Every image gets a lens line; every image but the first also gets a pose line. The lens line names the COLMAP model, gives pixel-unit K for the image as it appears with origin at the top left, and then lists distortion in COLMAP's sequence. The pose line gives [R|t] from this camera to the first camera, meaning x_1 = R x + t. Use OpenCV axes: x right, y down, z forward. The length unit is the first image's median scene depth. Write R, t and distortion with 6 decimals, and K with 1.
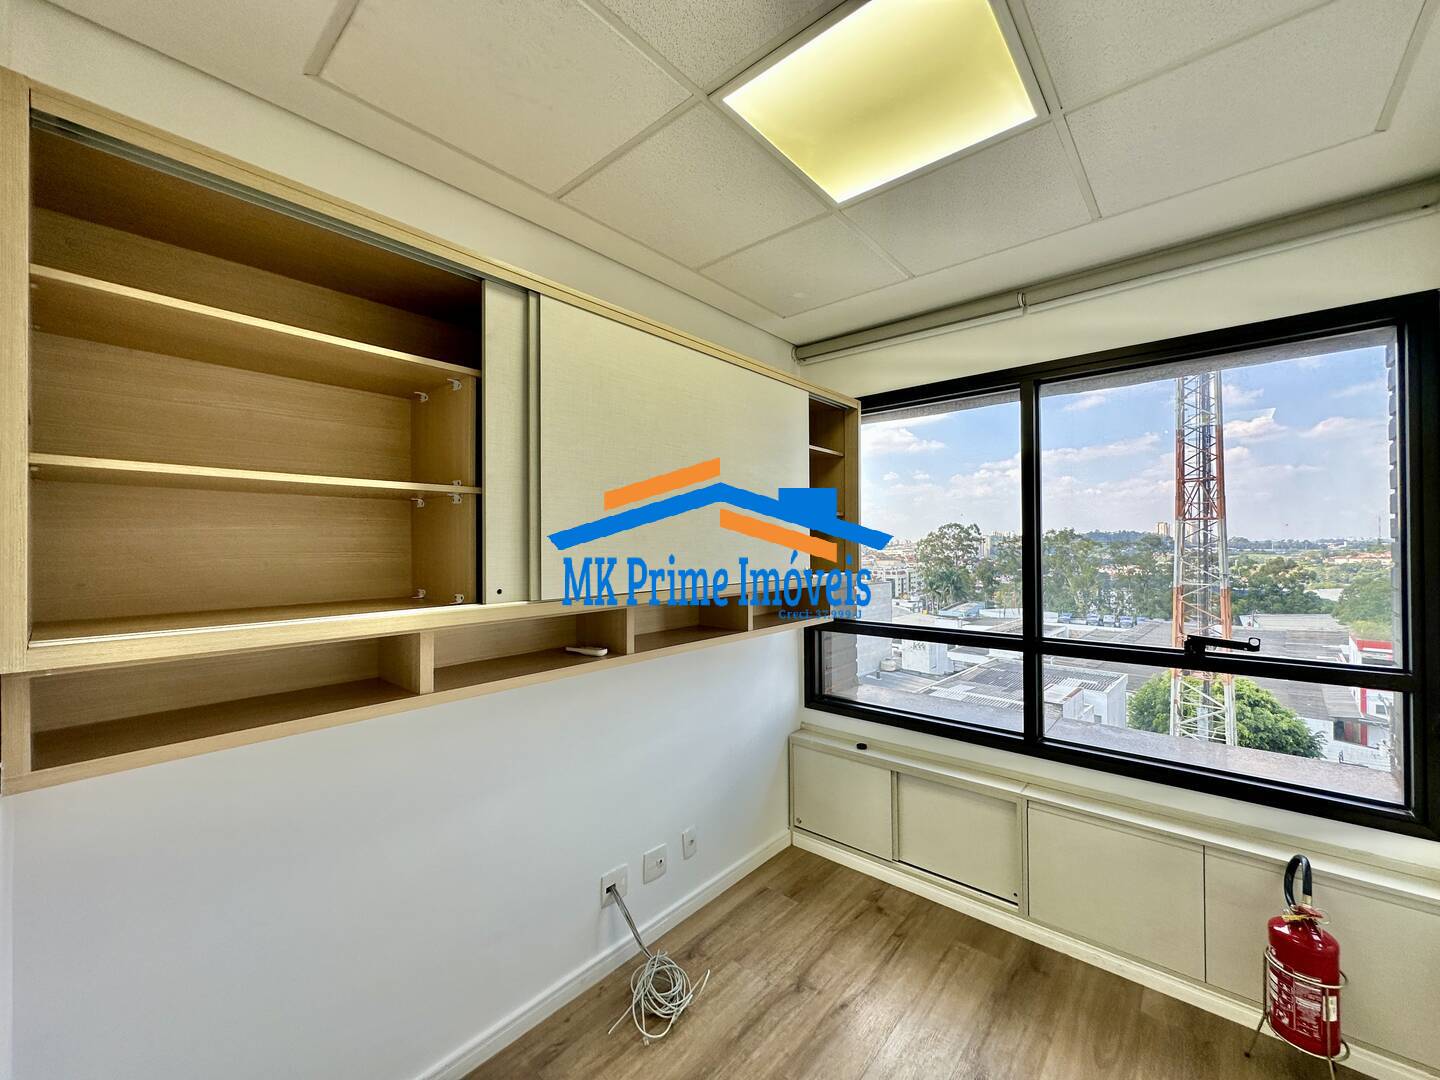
lens RADIAL K [[575.2, 0, 721.5], [0, 575.2, 539.8], [0, 0, 1]] dist [-0.002995, 0.000666]
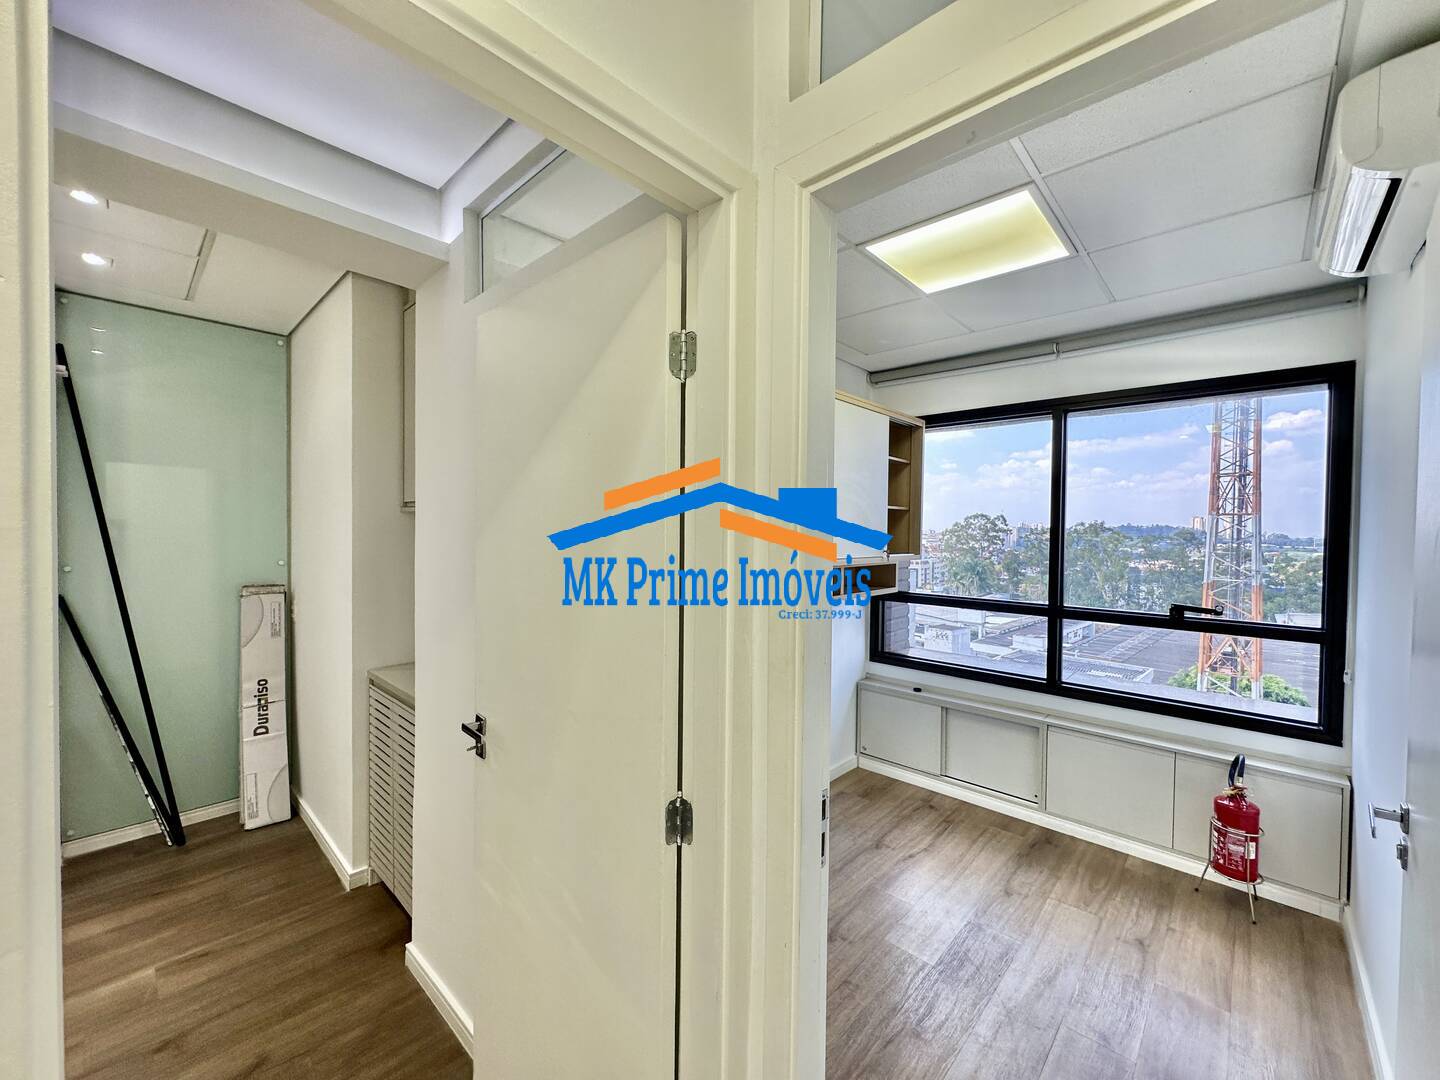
lens RADIAL K [[575.2, 0, 721.5], [0, 575.2, 539.8], [0, 0, 1]] dist [-0.002995, 0.000666]
pose [[0.999100, 0.020451, -0.037161, -0.160039], [-0.019532, 0.999498, 0.024943, 0.001182], [0.037652, -0.024195, 0.998998, -0.306559]]
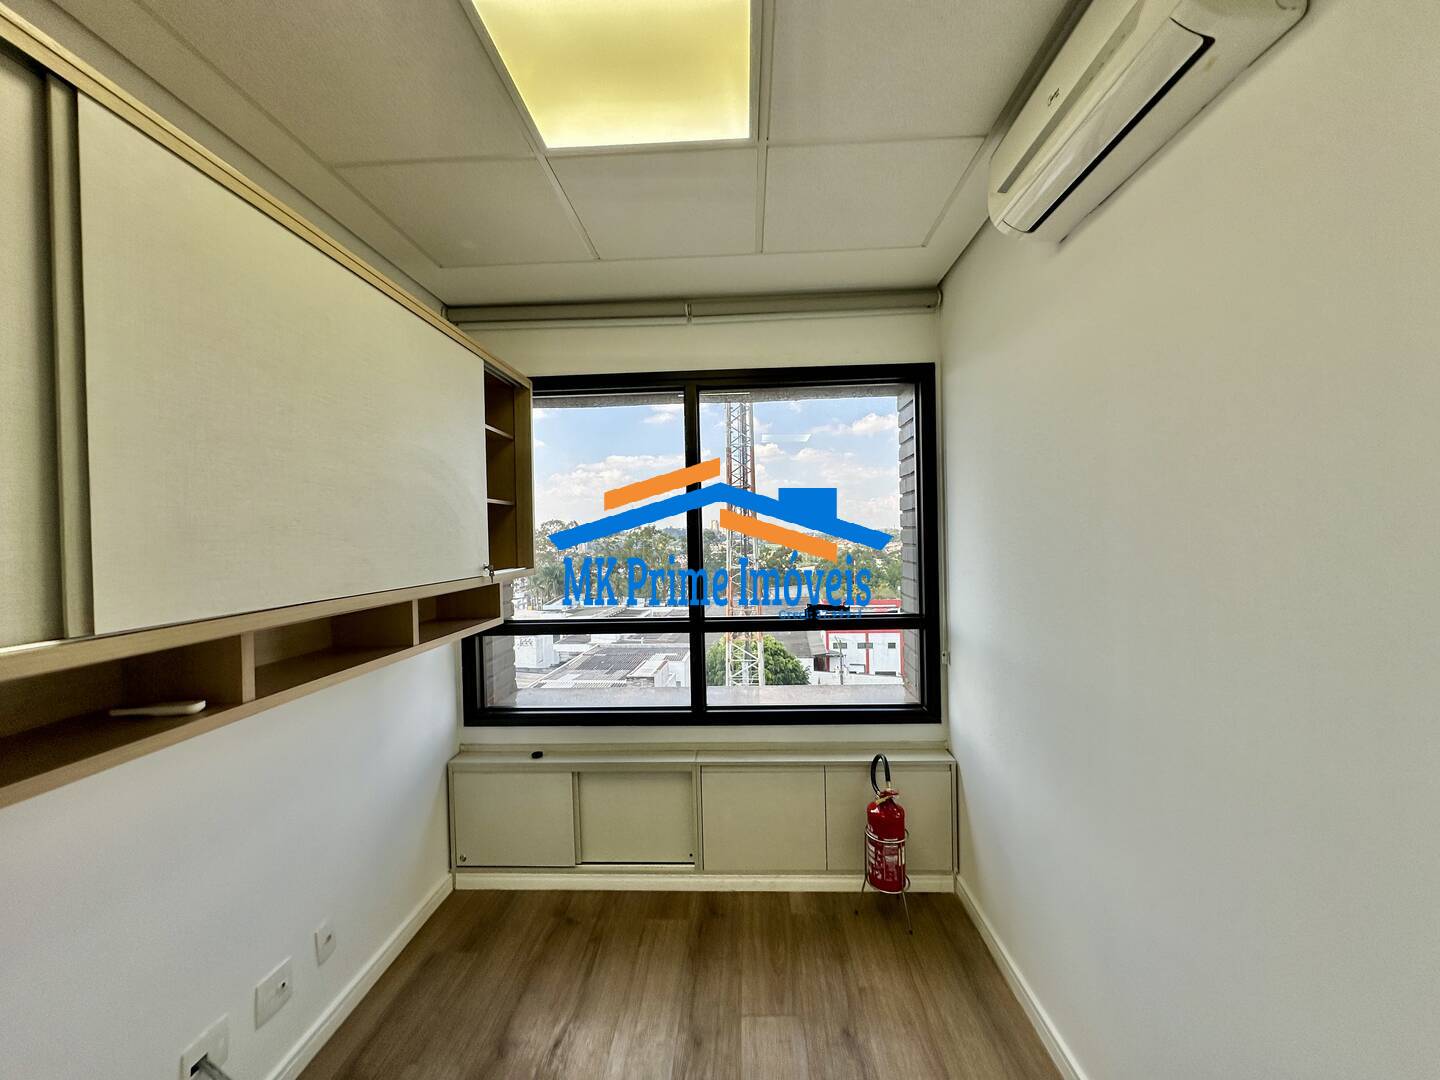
lens RADIAL K [[574.0, 0, 720.7], [0, 574.0, 540.6], [0, 0, 1]] dist [-0.003758, 0.000569]
pose [[0.786267, -0.017373, 0.617643, -0.093734], [0.013010, 0.999849, 0.011562, 0.007027], [-0.617750, -0.001055, 0.786373, 0.093803]]
